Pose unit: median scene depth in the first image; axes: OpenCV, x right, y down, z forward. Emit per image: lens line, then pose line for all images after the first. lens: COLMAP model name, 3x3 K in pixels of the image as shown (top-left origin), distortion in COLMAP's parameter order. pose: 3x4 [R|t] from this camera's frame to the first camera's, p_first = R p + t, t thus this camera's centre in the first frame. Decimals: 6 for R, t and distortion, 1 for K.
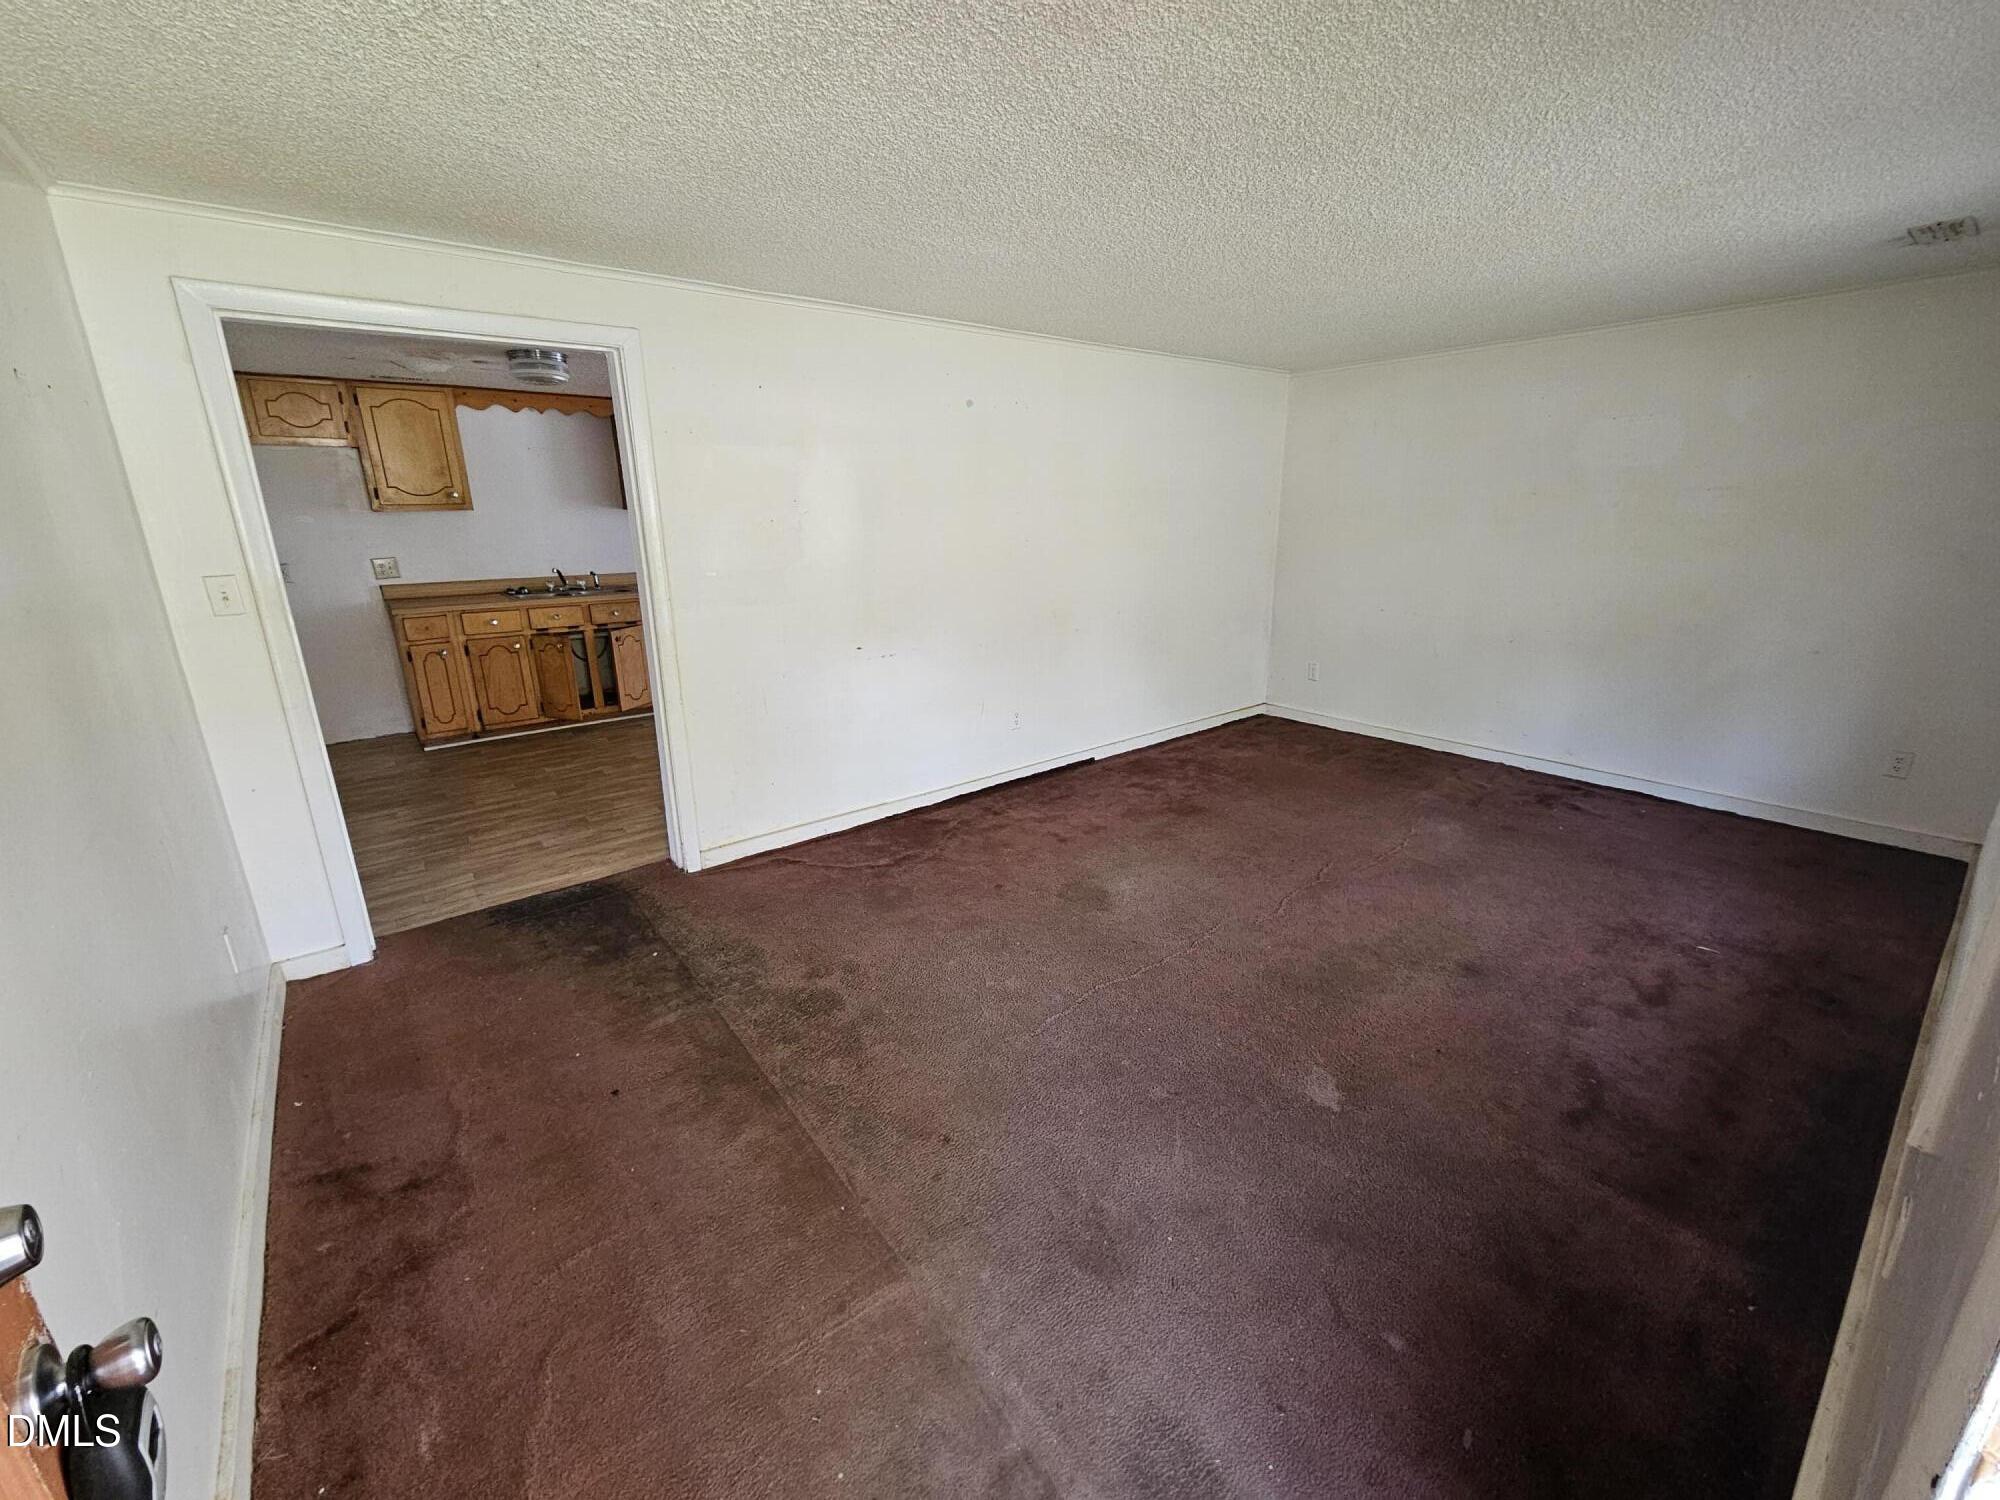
lens RADIAL K [[824.5, 0, 1003.1], [0, 824.5, 746.1], [0, 0, 1]] dist [-0.004537, -0.000824]
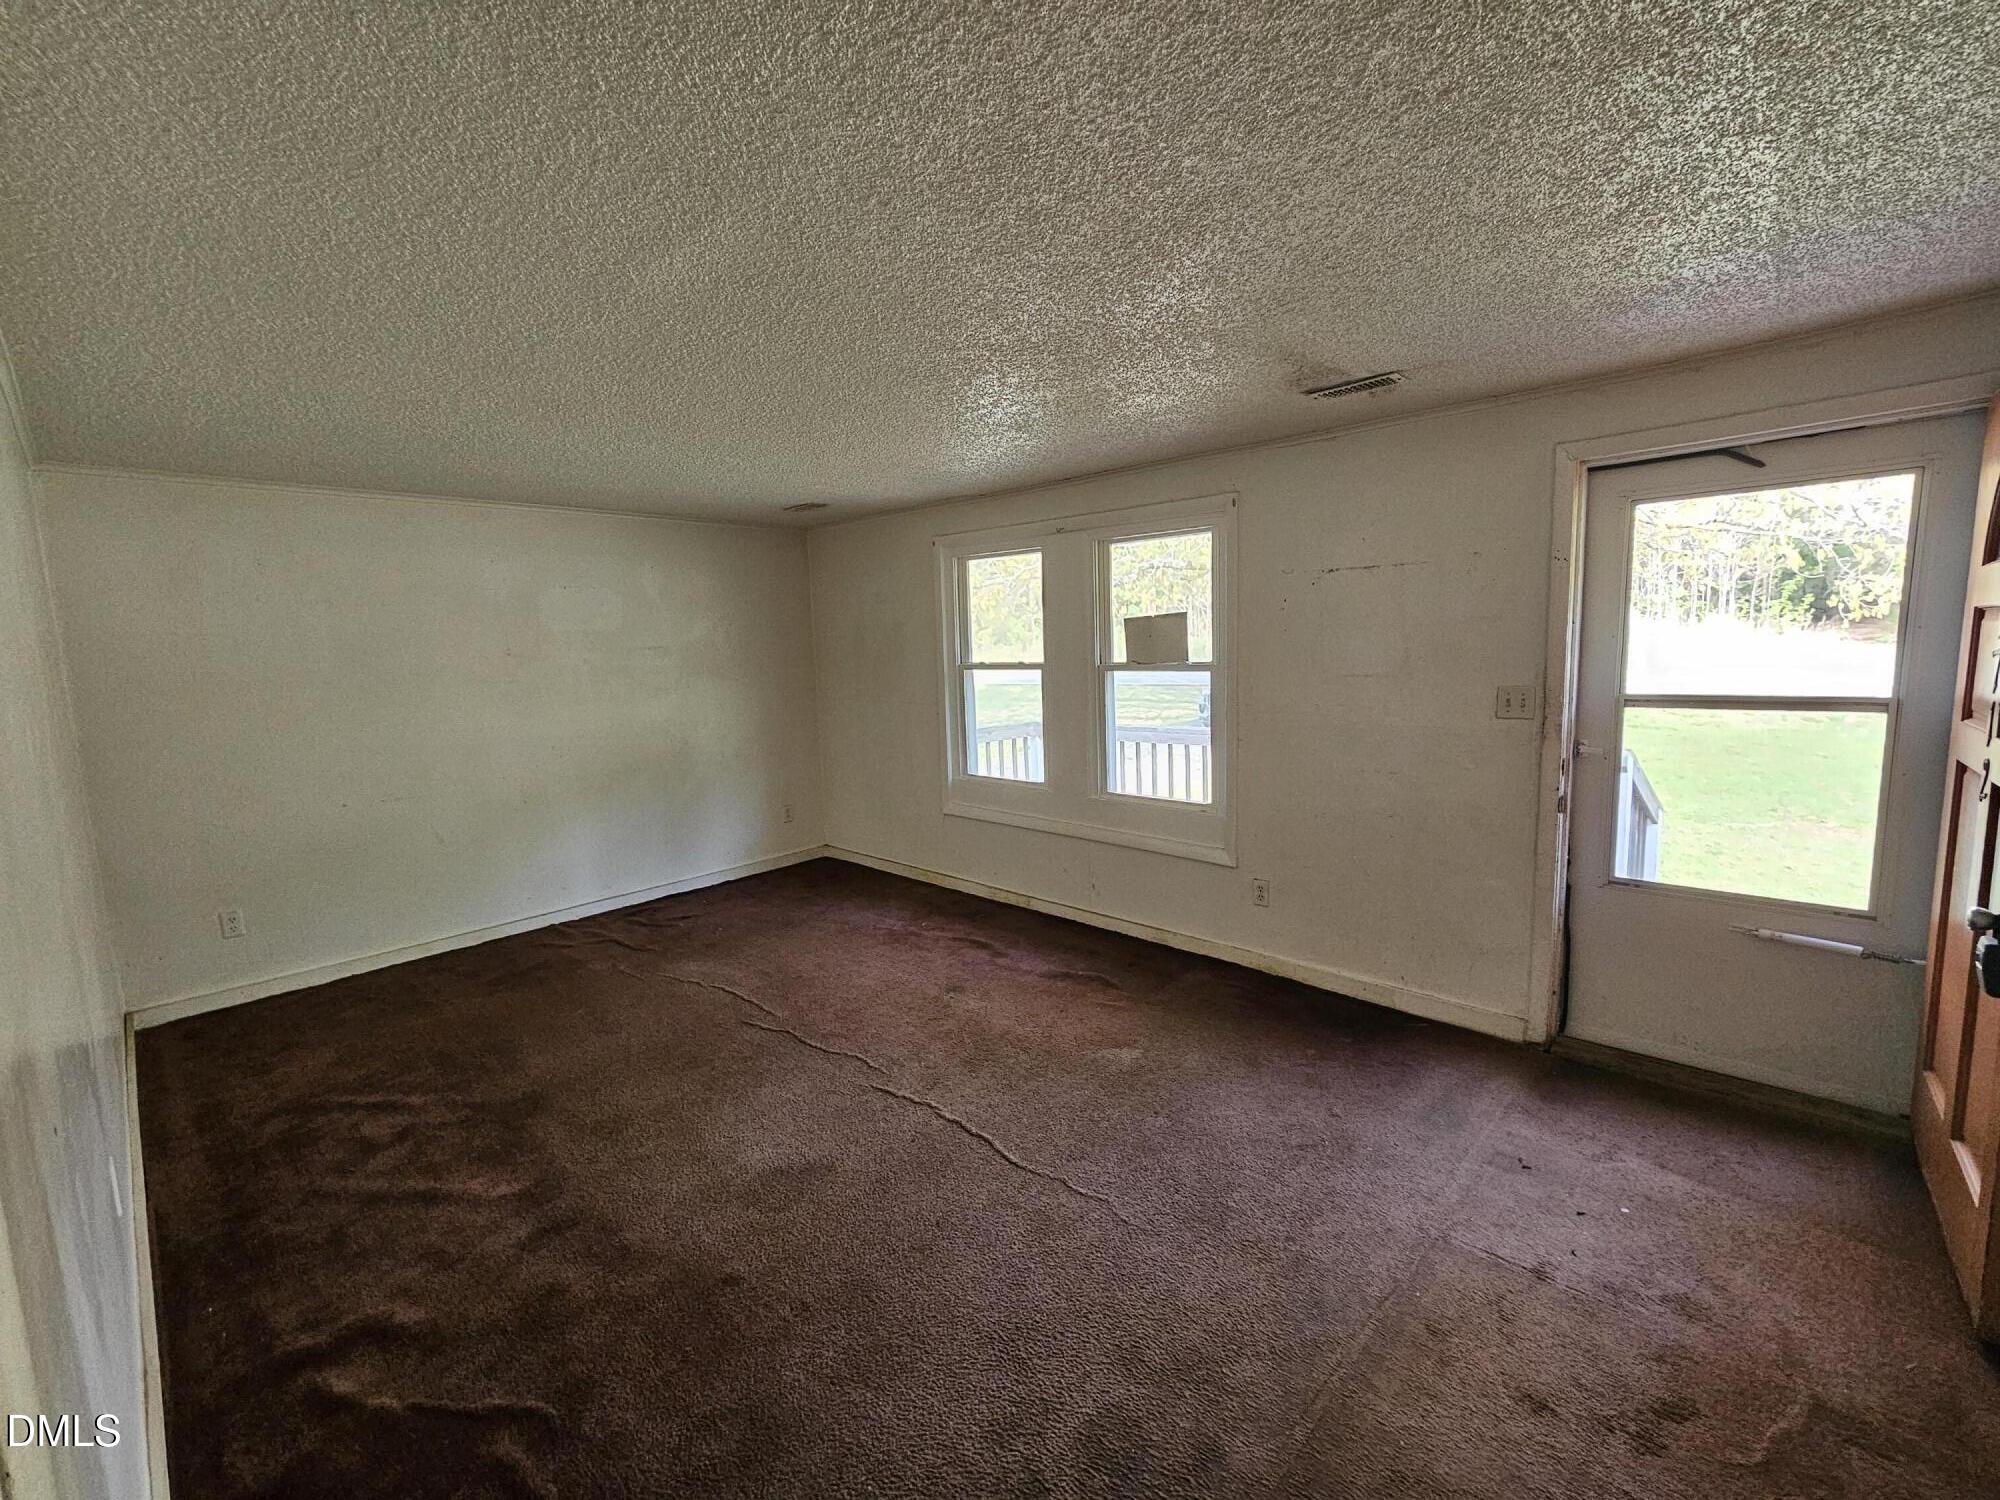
lens RADIAL K [[824.5, 0, 1003.2], [0, 824.5, 747.4], [0, 0, 1]] dist [-0.004537, -0.000824]
pose [[-0.148024, -0.107664, 0.983106, -0.472618], [0.313334, 0.937742, 0.149874, -0.179190], [-0.938035, 0.330226, -0.105074, 0.618511]]
